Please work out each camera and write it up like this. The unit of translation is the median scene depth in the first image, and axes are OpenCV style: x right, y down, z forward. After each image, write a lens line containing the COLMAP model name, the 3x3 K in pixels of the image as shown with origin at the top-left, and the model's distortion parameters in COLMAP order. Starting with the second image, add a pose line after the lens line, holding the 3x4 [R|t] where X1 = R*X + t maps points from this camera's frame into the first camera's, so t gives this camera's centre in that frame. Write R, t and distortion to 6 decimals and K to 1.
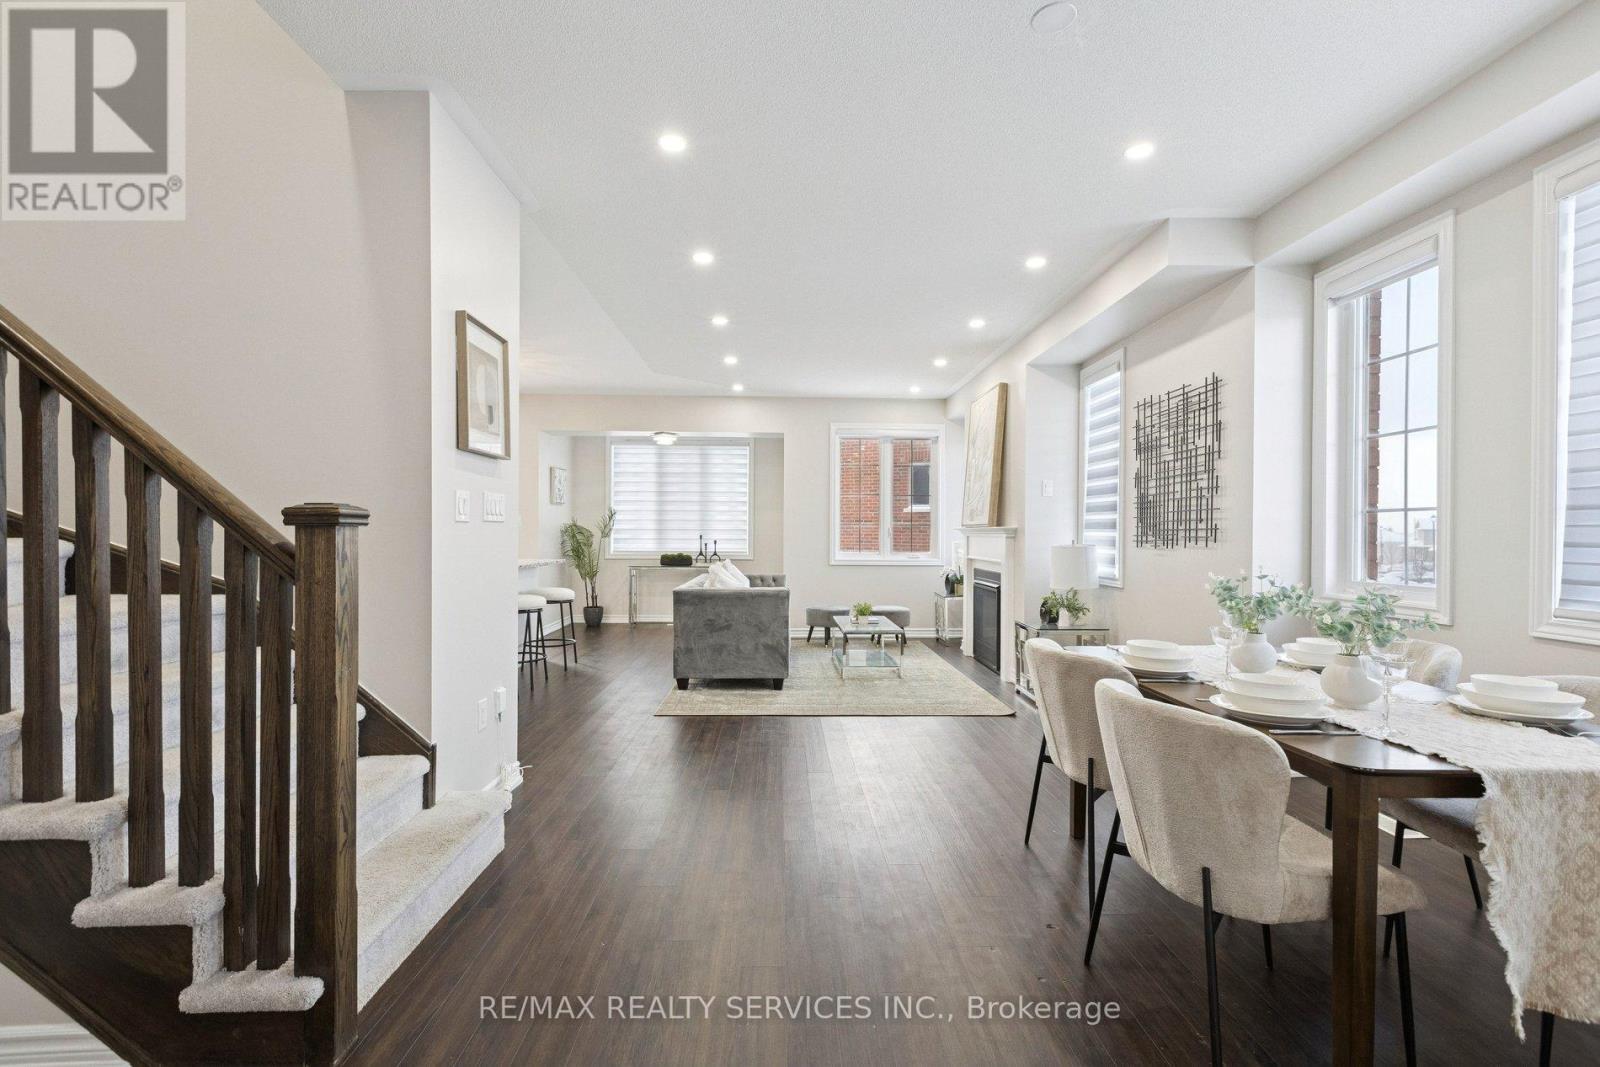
lens RADIAL K [[717.8, 0, 794.1], [0, 717.8, 533.7], [0, 0, 1]] dist [-0.000881, -0.000929]
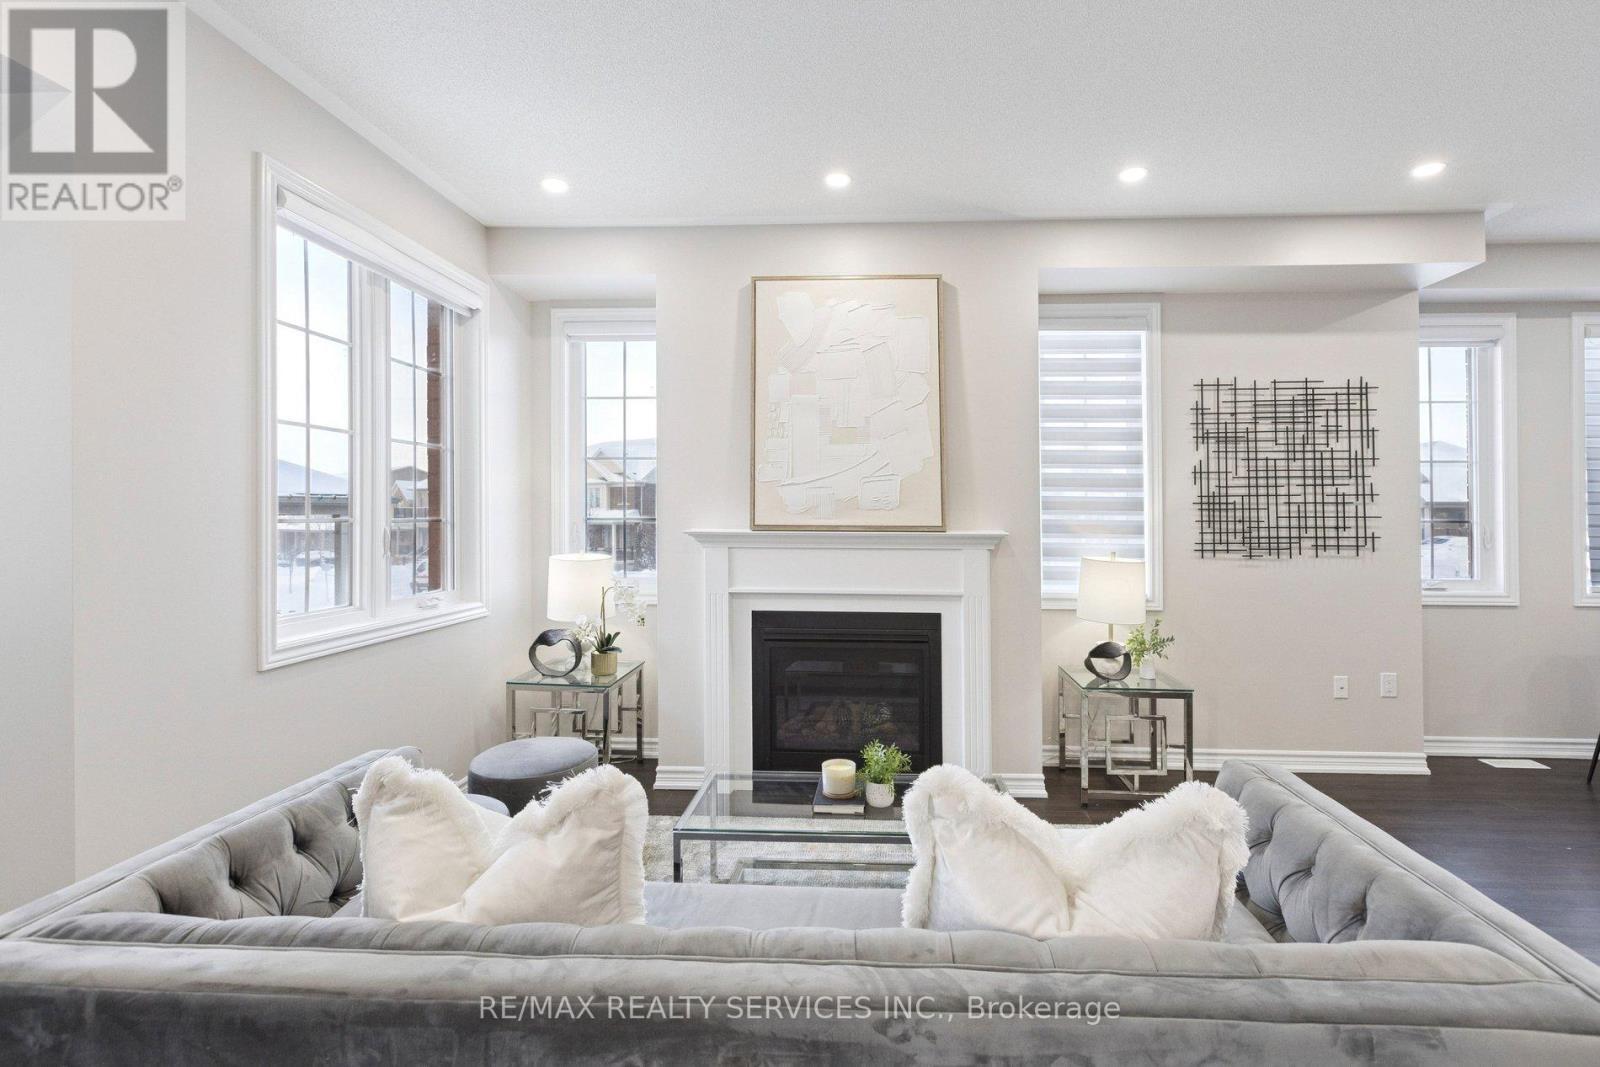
lens RADIAL K [[717.8, 0, 842.6], [0, 717.8, 511.0], [0, 0, 1]] dist [-0.000881, -0.000929]
pose [[0.079102, 0.006100, 0.996848, -0.422636], [-0.002488, 0.999979, -0.005921, -0.033037], [-0.996863, -0.002011, 0.079115, 1.556448]]
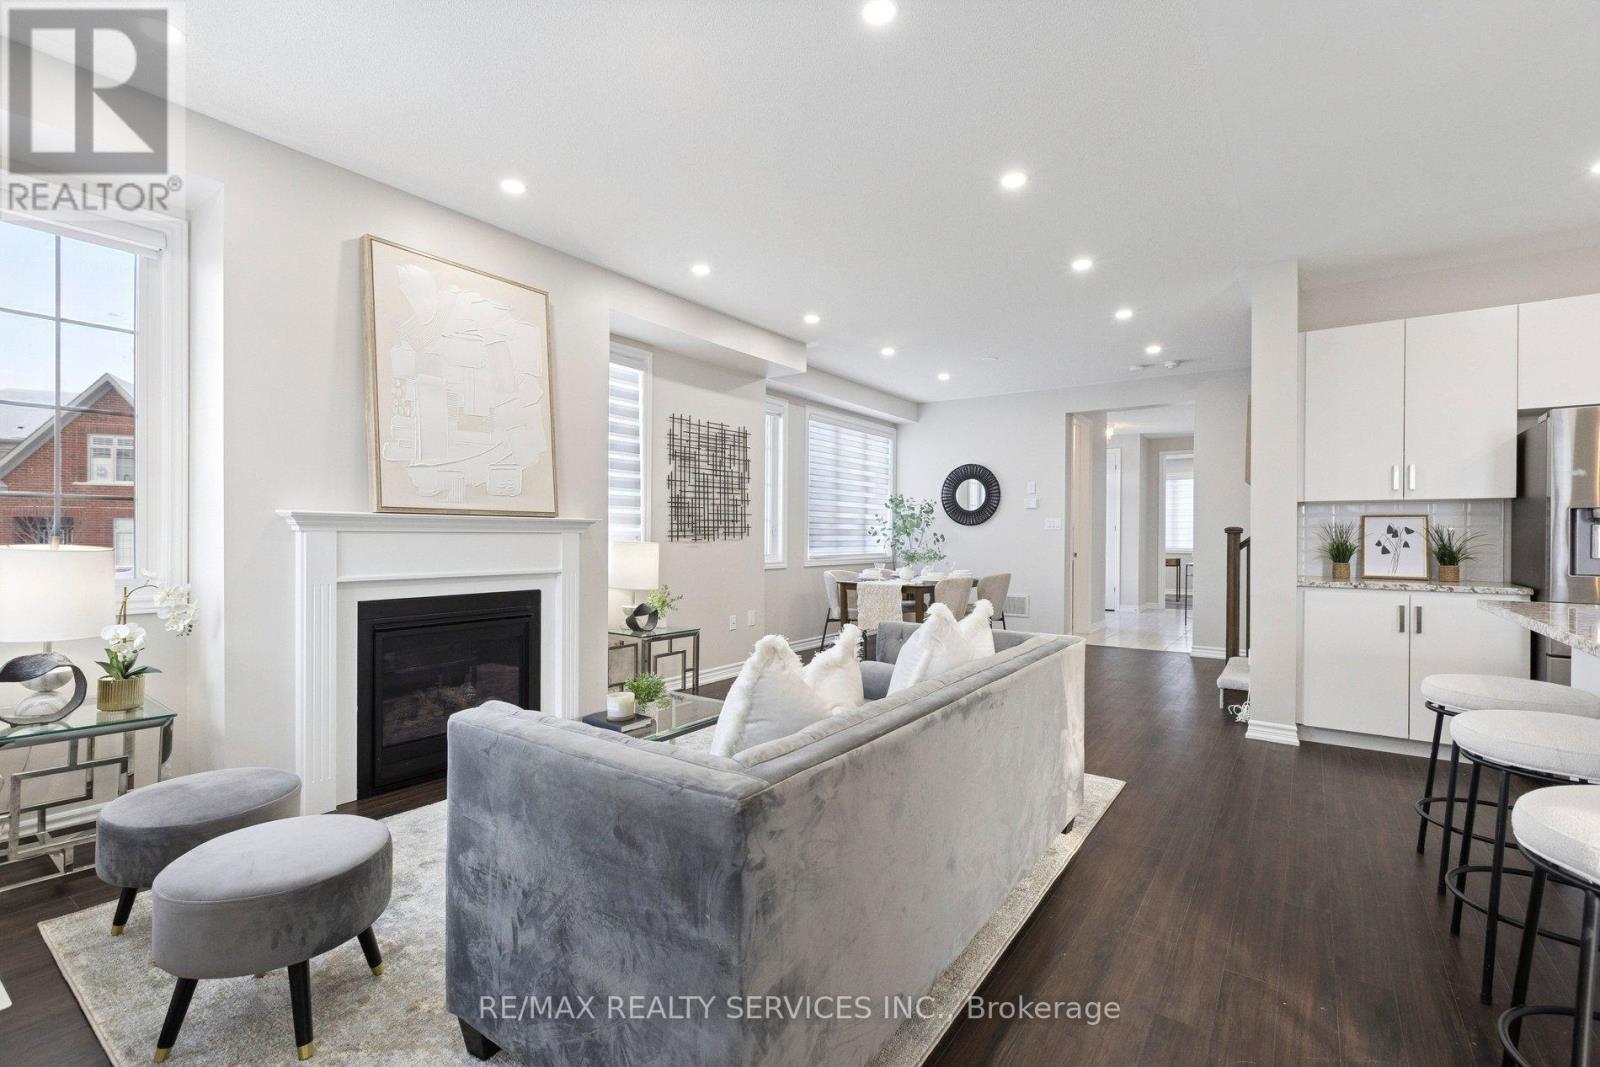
lens RADIAL K [[717.8, 0, 795.7], [0, 717.8, 529.1], [0, 0, 1]] dist [-0.000881, -0.000929]
pose [[-0.796513, -0.009783, 0.604543, -0.426685], [-0.013028, 0.999915, -0.000984, -0.002083], [-0.604481, -0.008660, -0.796572, 2.076318]]
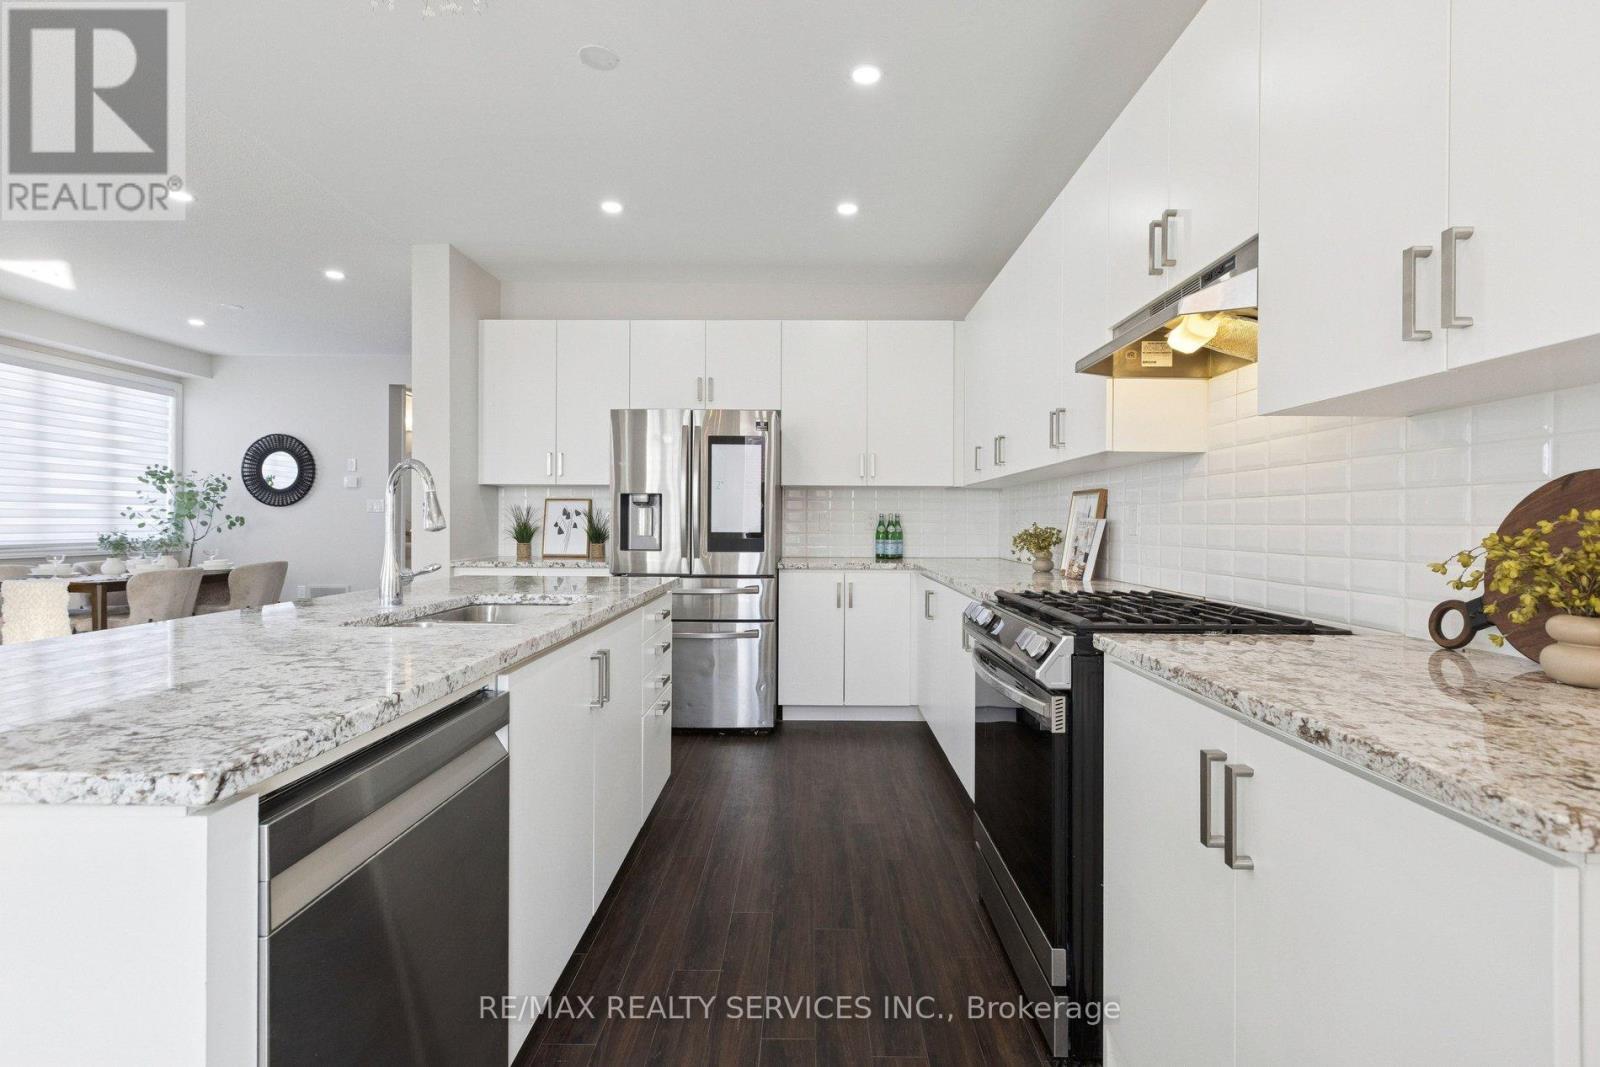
lens RADIAL K [[717.8, 0, 801.1], [0, 717.8, 524.6], [0, 0, 1]] dist [-0.000881, -0.000929]
pose [[-0.999594, -0.014739, 0.024378, -0.904357], [-0.014569, 0.999868, 0.007140, -0.007190], [-0.024480, 0.006782, -0.999677, 1.857197]]
